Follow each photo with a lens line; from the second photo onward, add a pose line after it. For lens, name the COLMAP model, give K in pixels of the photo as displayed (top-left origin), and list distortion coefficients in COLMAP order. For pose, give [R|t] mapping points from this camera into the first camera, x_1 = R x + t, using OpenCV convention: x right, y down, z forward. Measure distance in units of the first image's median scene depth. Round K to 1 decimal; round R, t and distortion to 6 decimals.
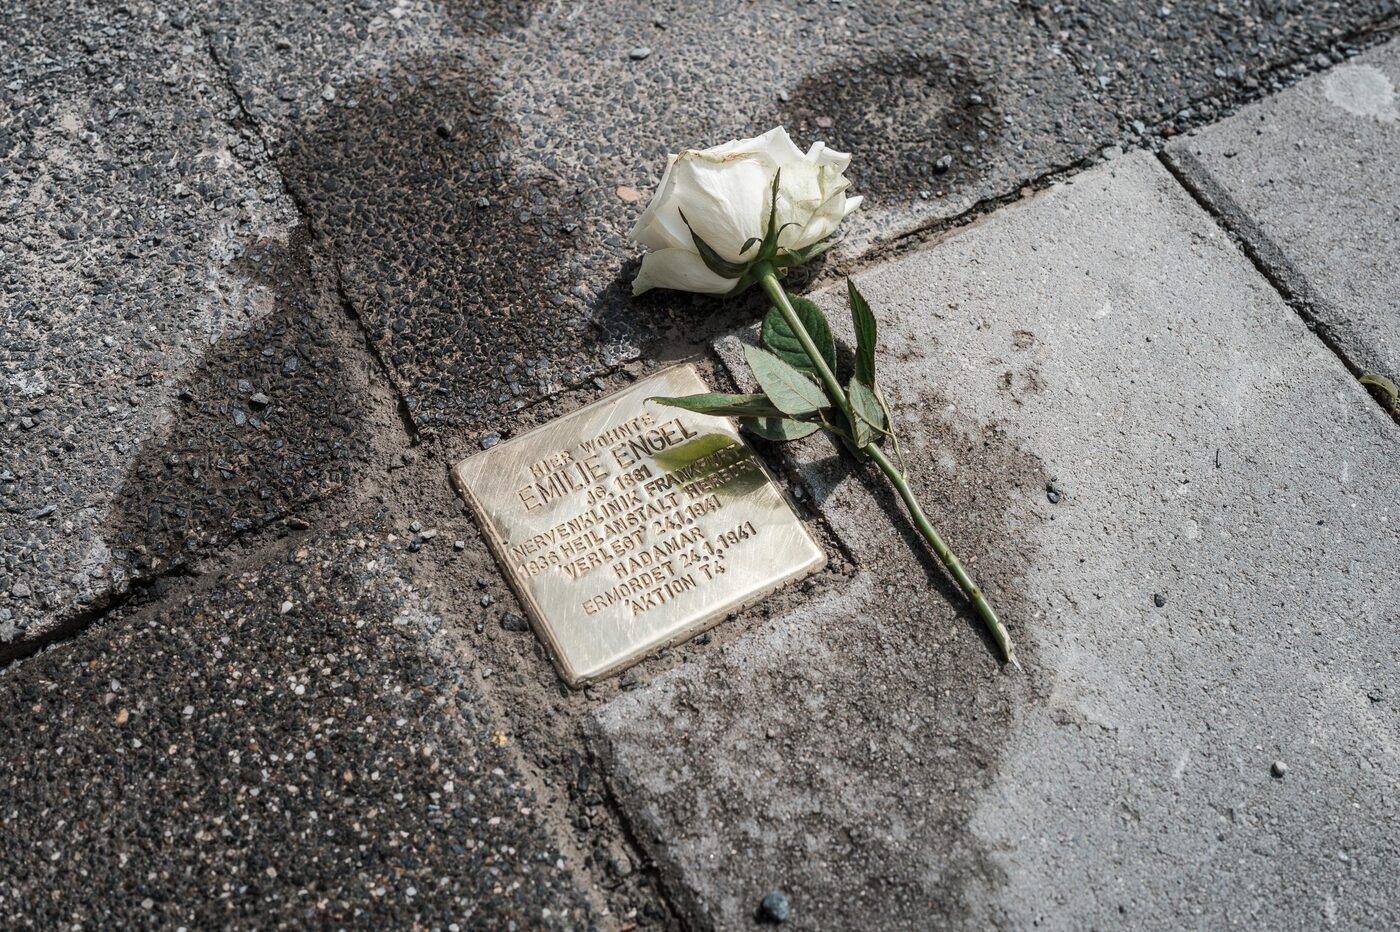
lens RADIAL K [[1789.3, 0, 700.0], [0, 1789.3, 466.0], [0, 0, 1]] dist [-0.030493, 0.052111]
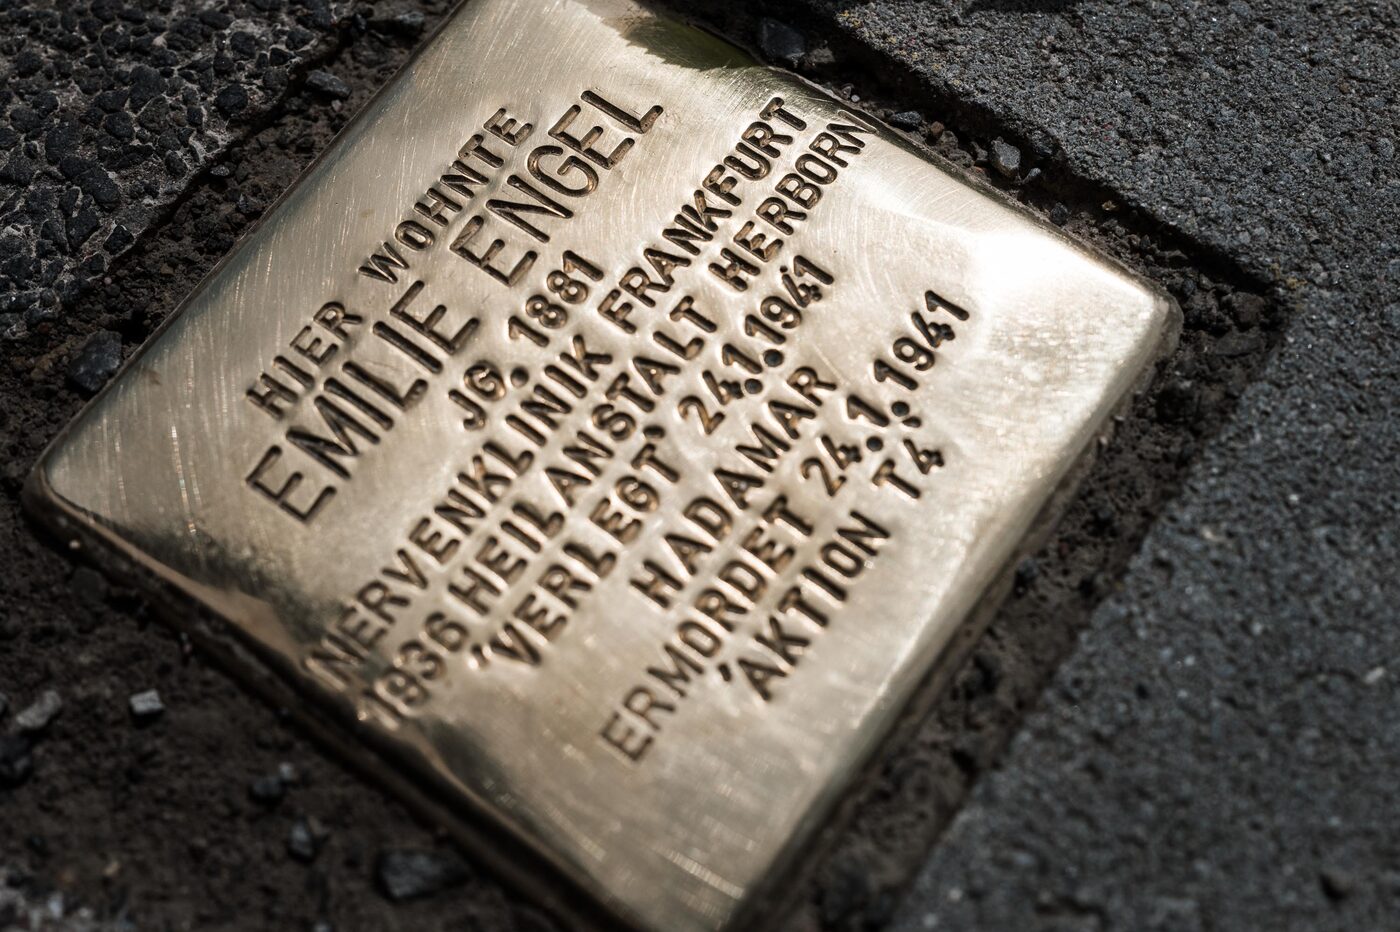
lens RADIAL K [[1789.3, 0, 700.0], [0, 1789.3, 466.0], [0, 0, 1]] dist [-0.030493, 0.052111]
pose [[0.904977, -0.398365, 0.149404, -0.075658], [0.368398, 0.909367, 0.193221, -0.020045], [-0.212835, -0.119820, 0.969714, 0.676224]]
